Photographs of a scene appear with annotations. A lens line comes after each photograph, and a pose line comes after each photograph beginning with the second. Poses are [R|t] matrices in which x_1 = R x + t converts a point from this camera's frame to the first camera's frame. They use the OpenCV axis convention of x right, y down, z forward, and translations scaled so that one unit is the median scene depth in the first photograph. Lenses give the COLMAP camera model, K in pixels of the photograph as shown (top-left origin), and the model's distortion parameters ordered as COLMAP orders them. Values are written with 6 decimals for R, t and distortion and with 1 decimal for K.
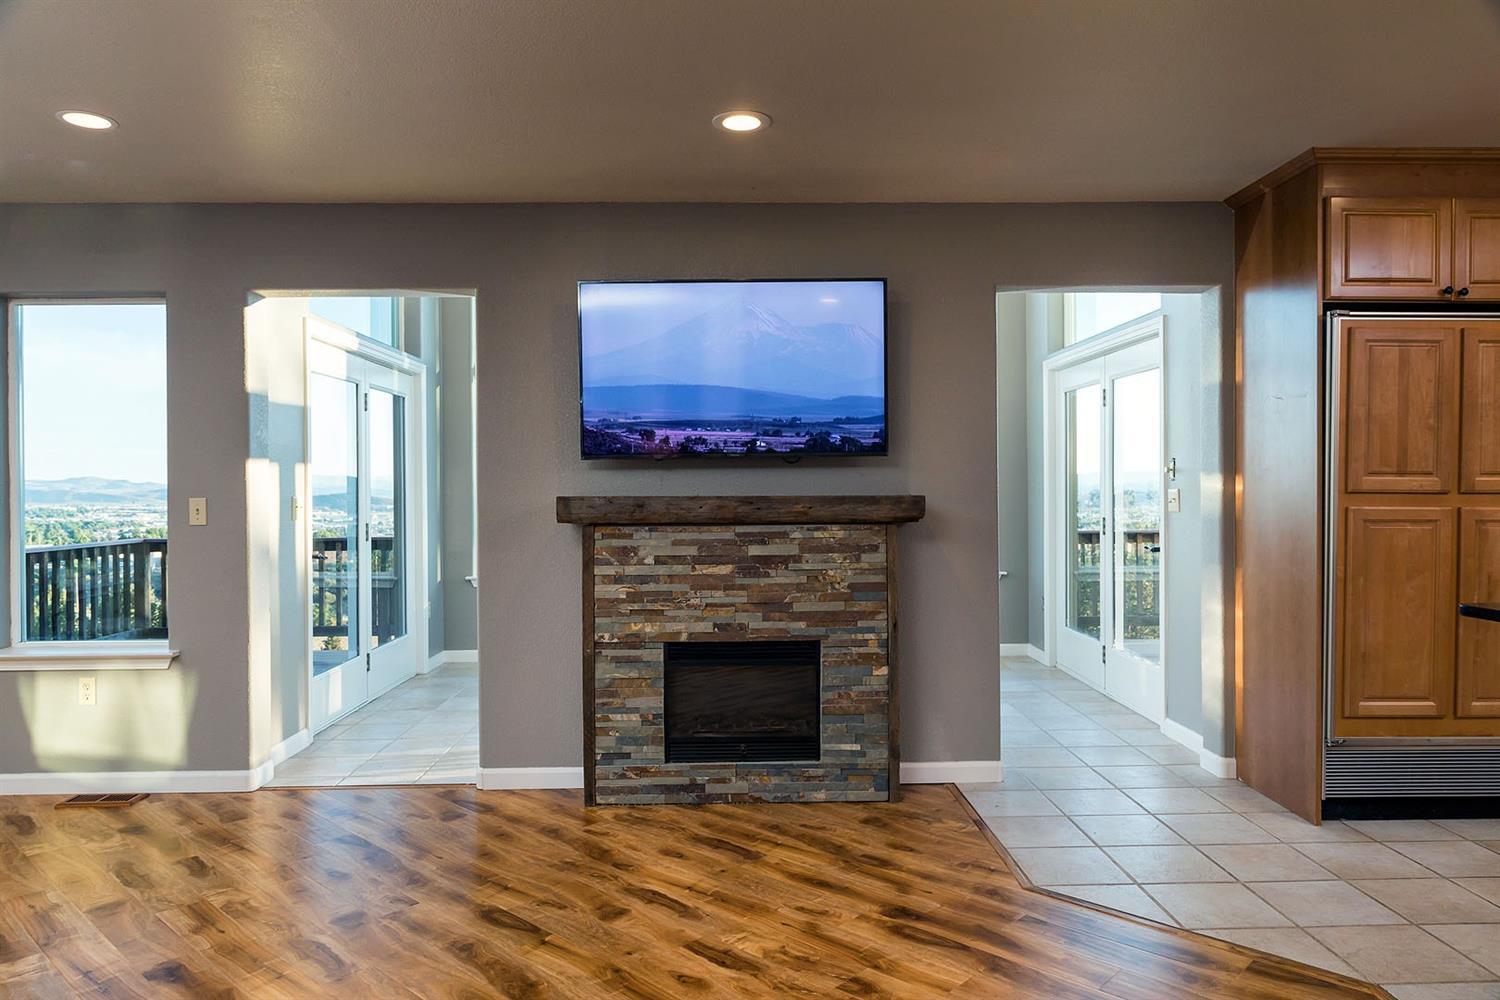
lens RADIAL K [[991.6, 0, 754.2], [0, 991.6, 500.5], [0, 0, 1]] dist [0.000501, -0.002661]
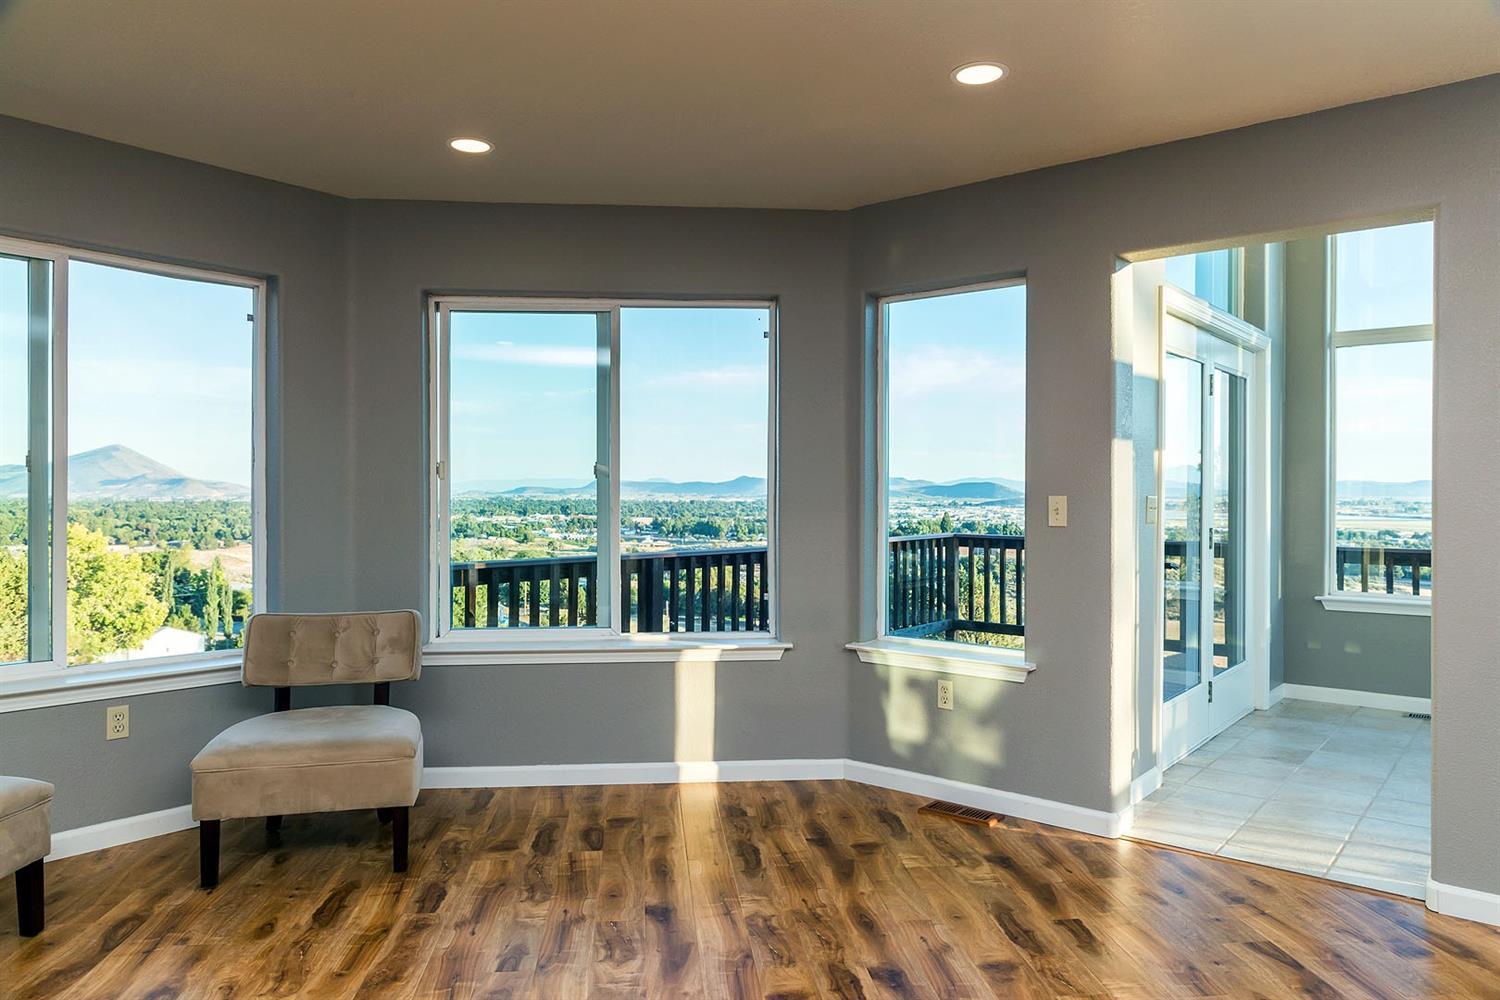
lens RADIAL K [[991.6, 0, 747.1], [0, 991.6, 495.9], [0, 0, 1]] dist [0.000501, -0.002661]
pose [[0.753603, 0.010603, -0.657244, -0.180001], [-0.012140, 0.999924, 0.002211, -0.001166], [0.657218, 0.006313, 0.753675, 0.139688]]
